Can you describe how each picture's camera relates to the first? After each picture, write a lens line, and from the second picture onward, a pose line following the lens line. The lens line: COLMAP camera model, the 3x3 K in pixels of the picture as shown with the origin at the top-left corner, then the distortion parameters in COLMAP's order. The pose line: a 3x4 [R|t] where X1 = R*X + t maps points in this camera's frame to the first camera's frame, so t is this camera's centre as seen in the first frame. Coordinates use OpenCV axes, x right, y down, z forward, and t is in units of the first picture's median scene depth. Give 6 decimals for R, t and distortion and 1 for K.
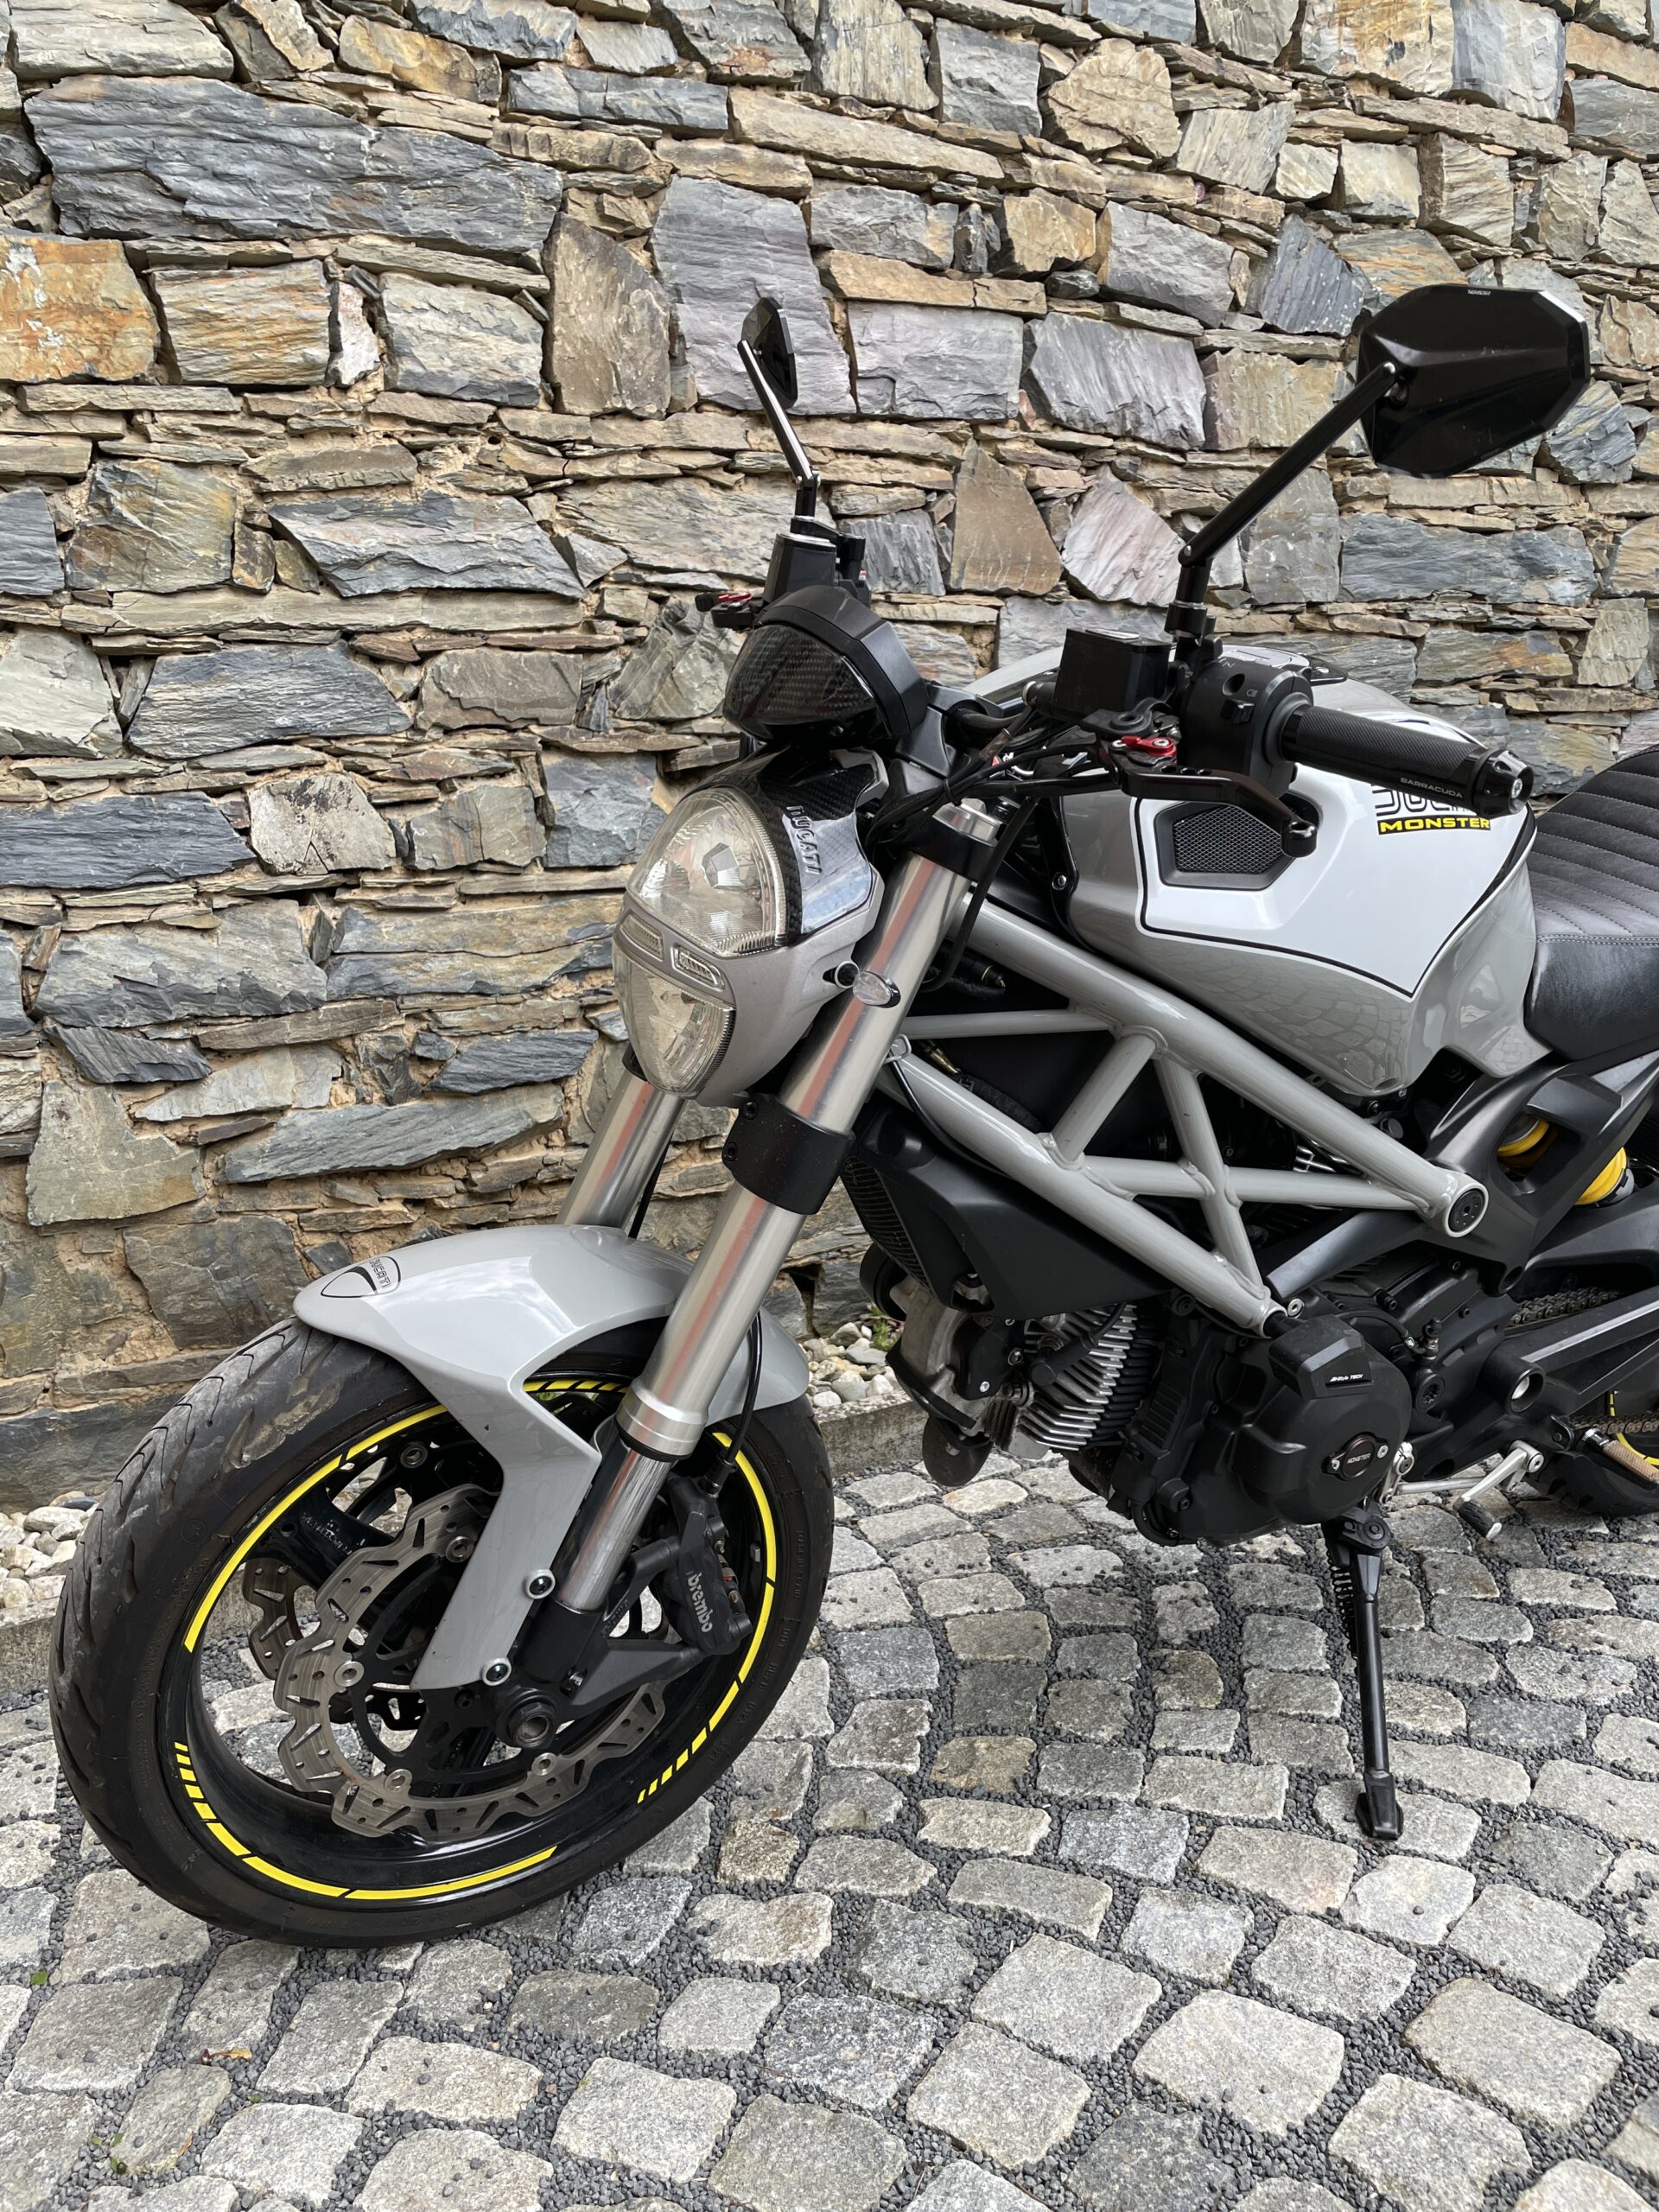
lens RADIAL K [[1686.8, 0, 821.4], [0, 1686.8, 1104.4], [0, 0, 1]] dist [0.088714, -0.125989]
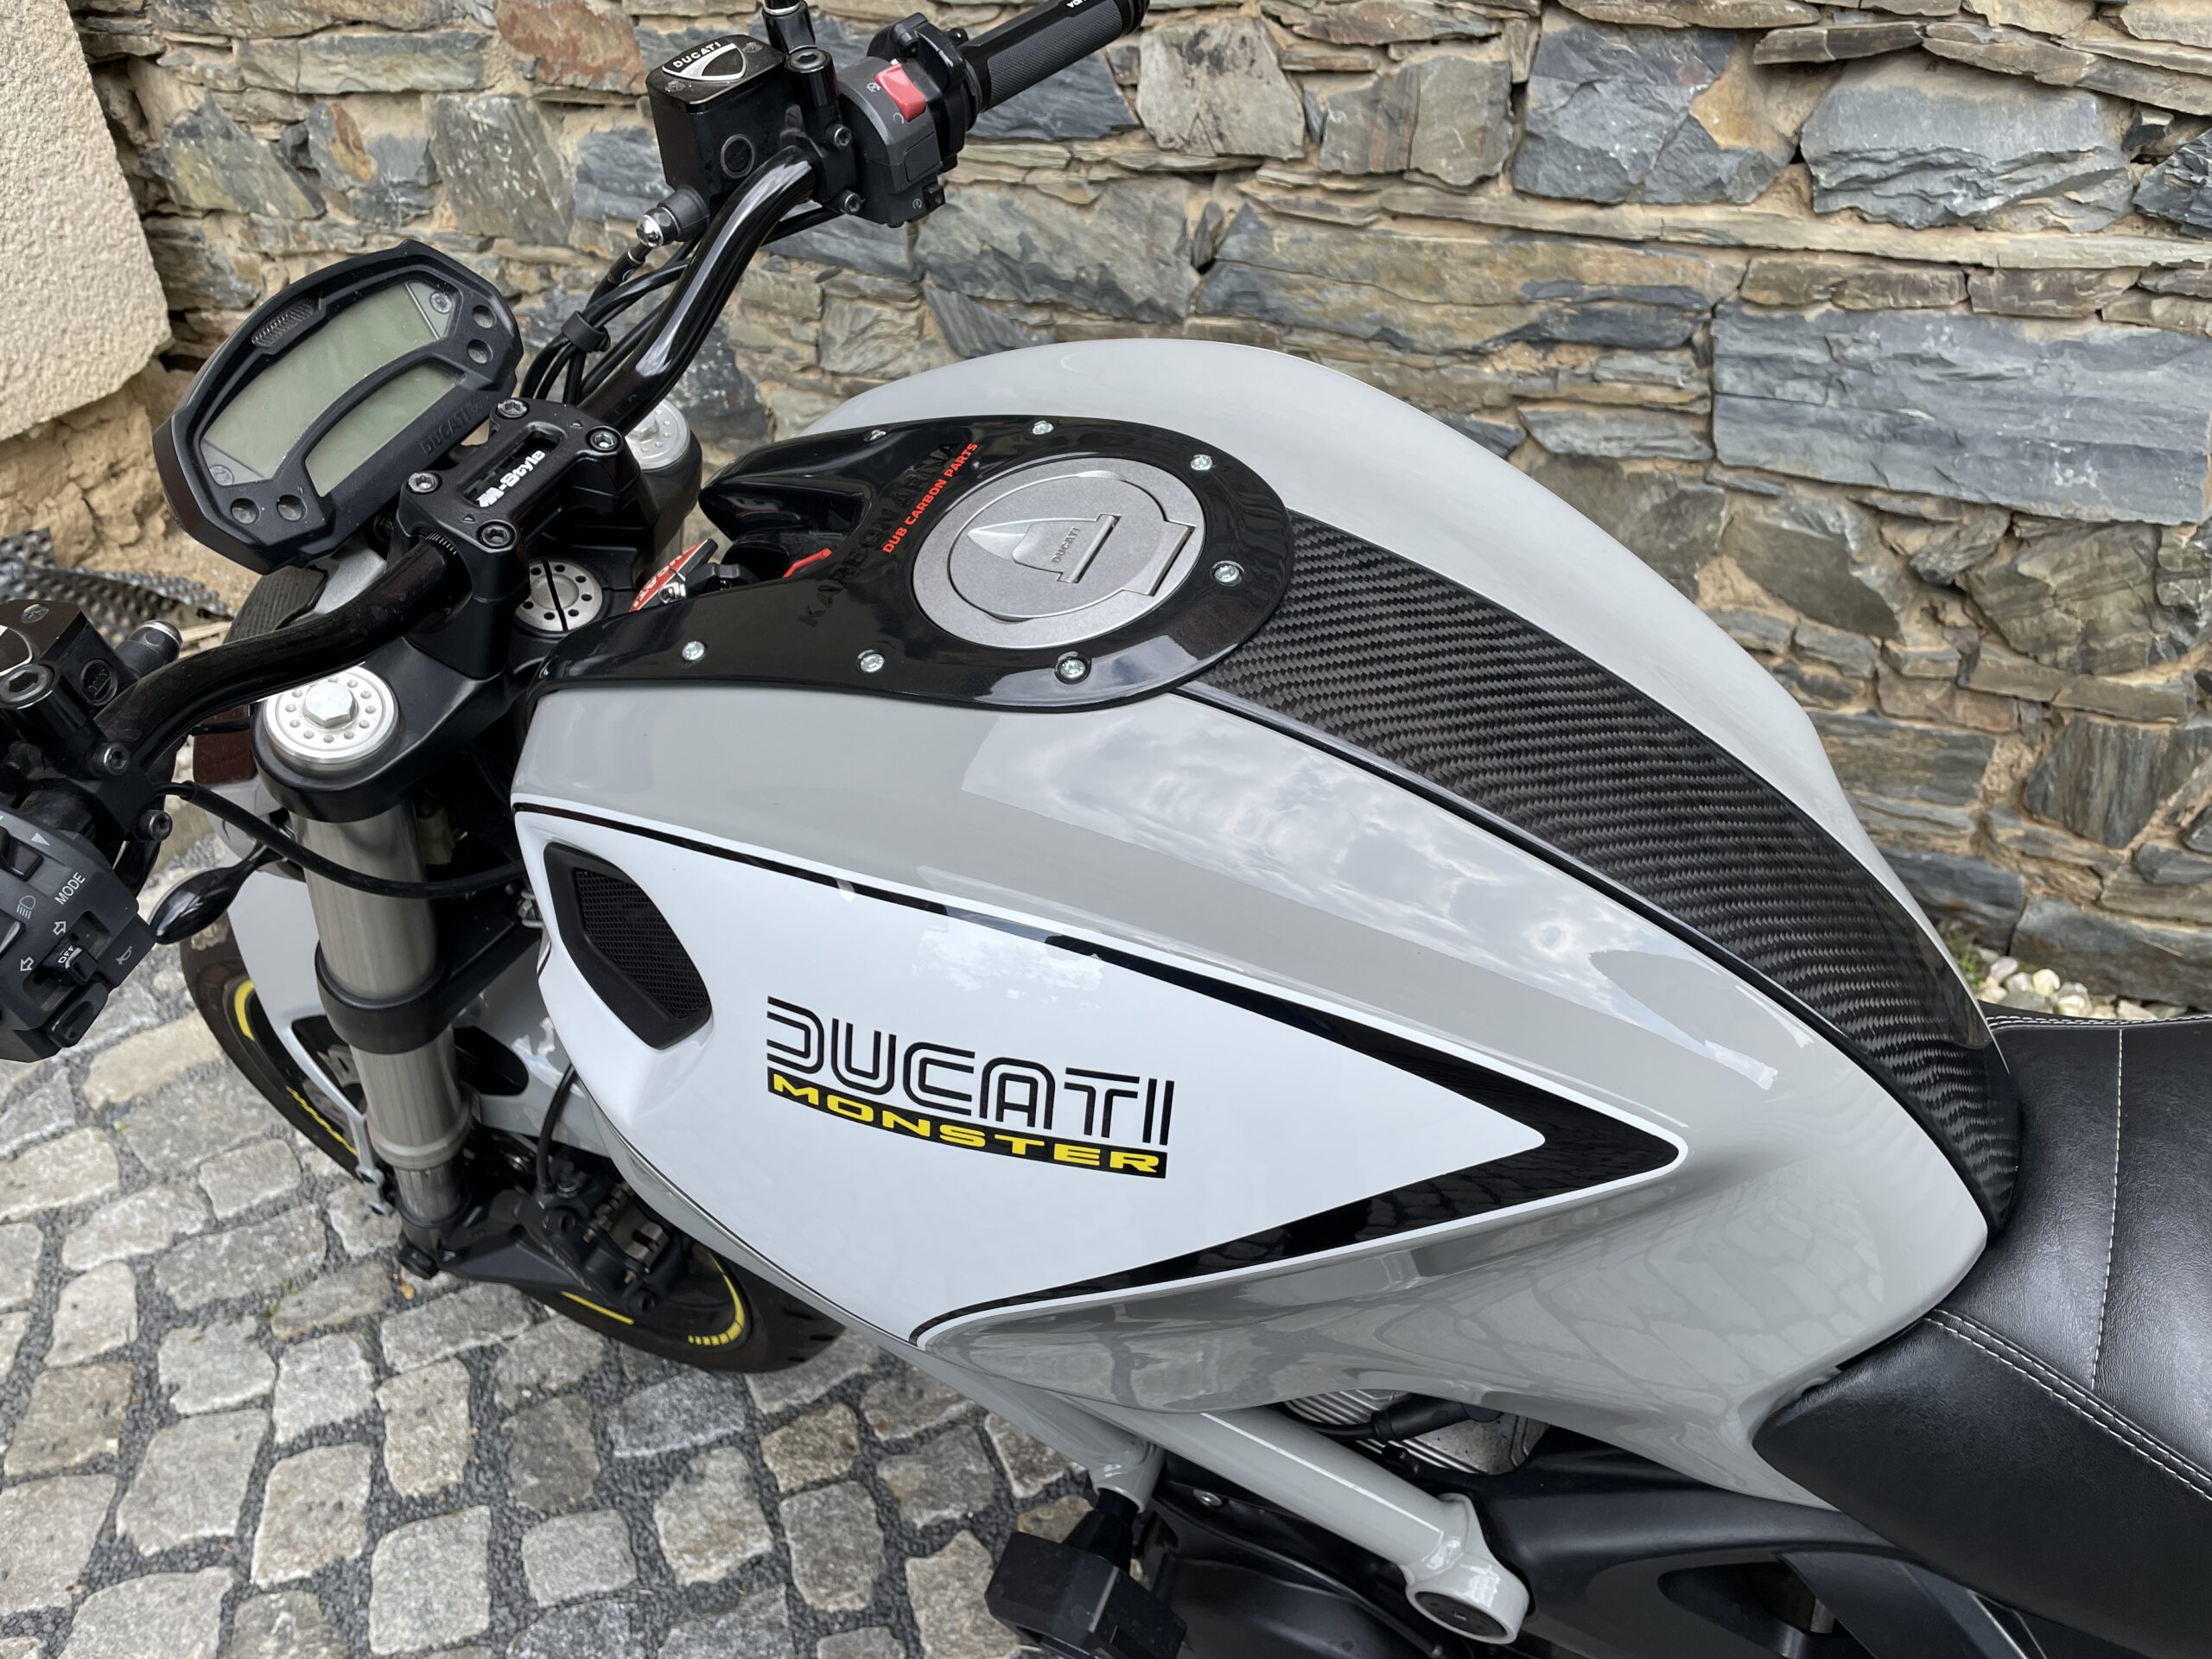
lens RADIAL K [[1686.8, 0, 1130.2], [0, 1686.8, 837.1], [0, 0, 1]] dist [0.088714, -0.125989]
pose [[0.587274, 0.492127, -0.642588, 0.373461], [-0.161400, 0.849178, 0.502838, -0.270552], [0.793132, -0.191590, 0.578130, 0.456740]]
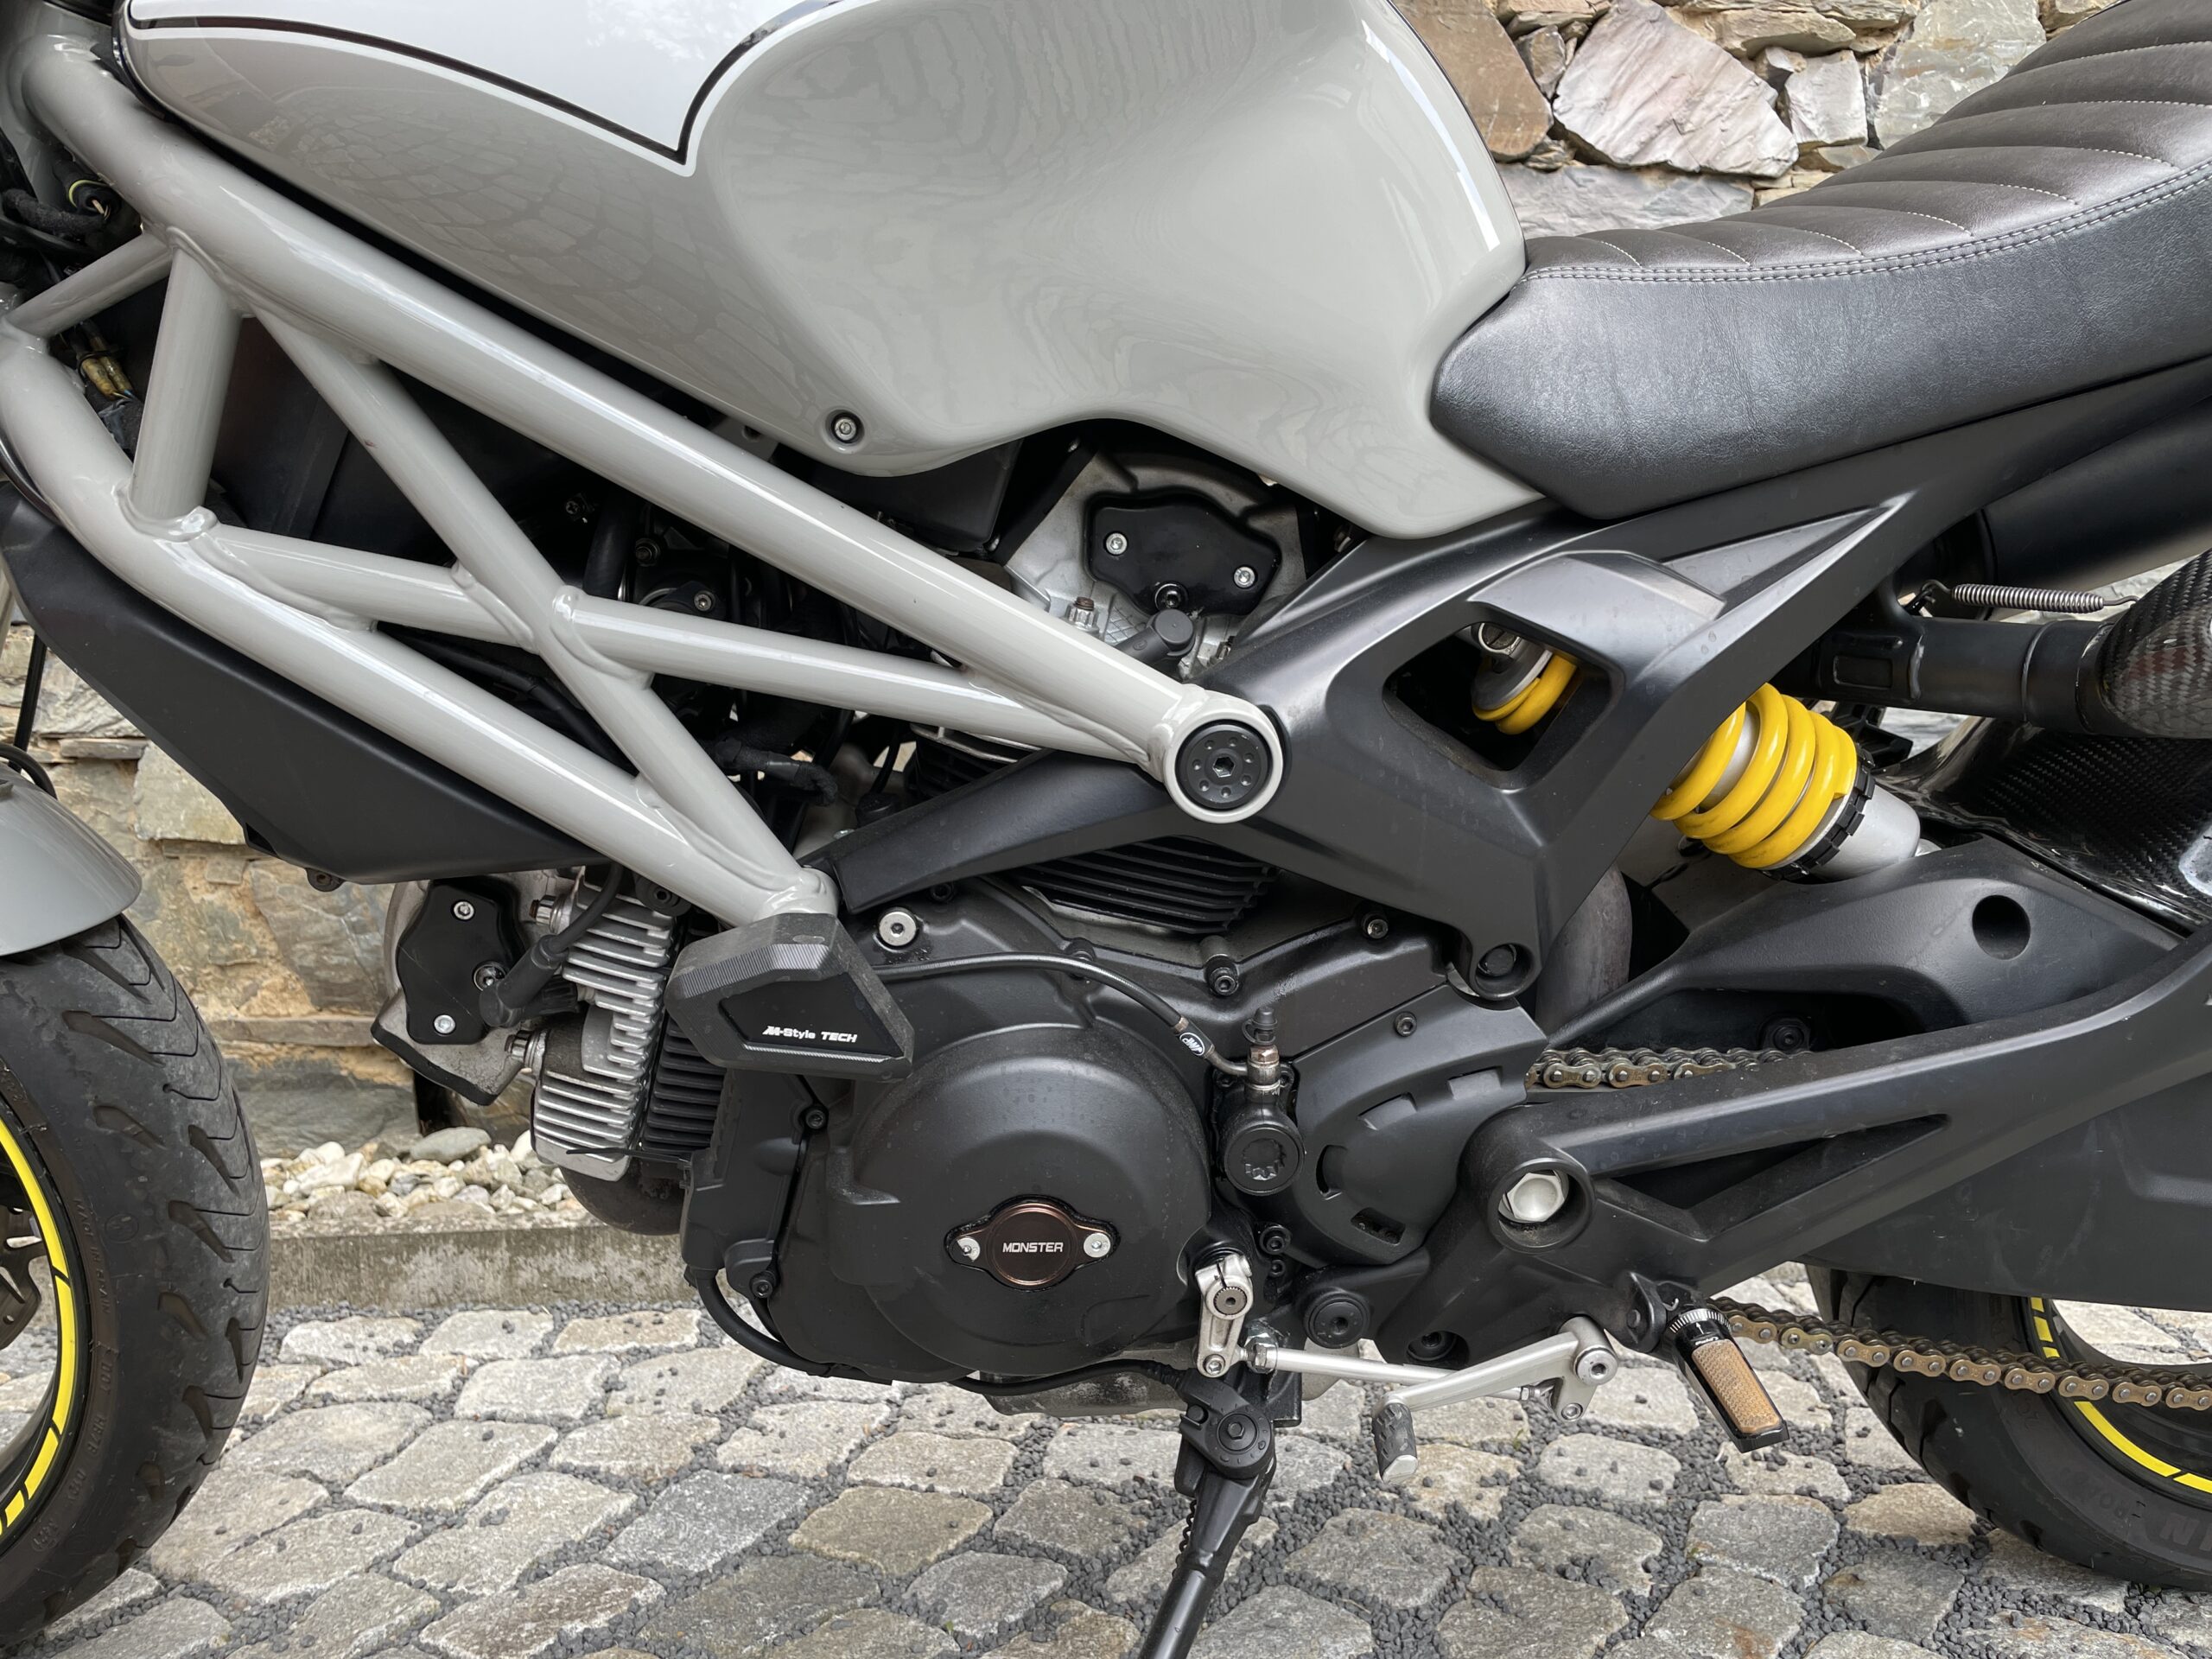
lens RADIAL K [[1686.8, 0, 1124.5], [0, 1686.8, 819.5], [0, 0, 1]] dist [0.088714, -0.125989]
pose [[0.904615, 0.052034, -0.423043, 0.389247], [-0.097542, 0.991454, -0.086632, 0.085574], [0.414919, 0.119634, 0.901959, 0.376224]]
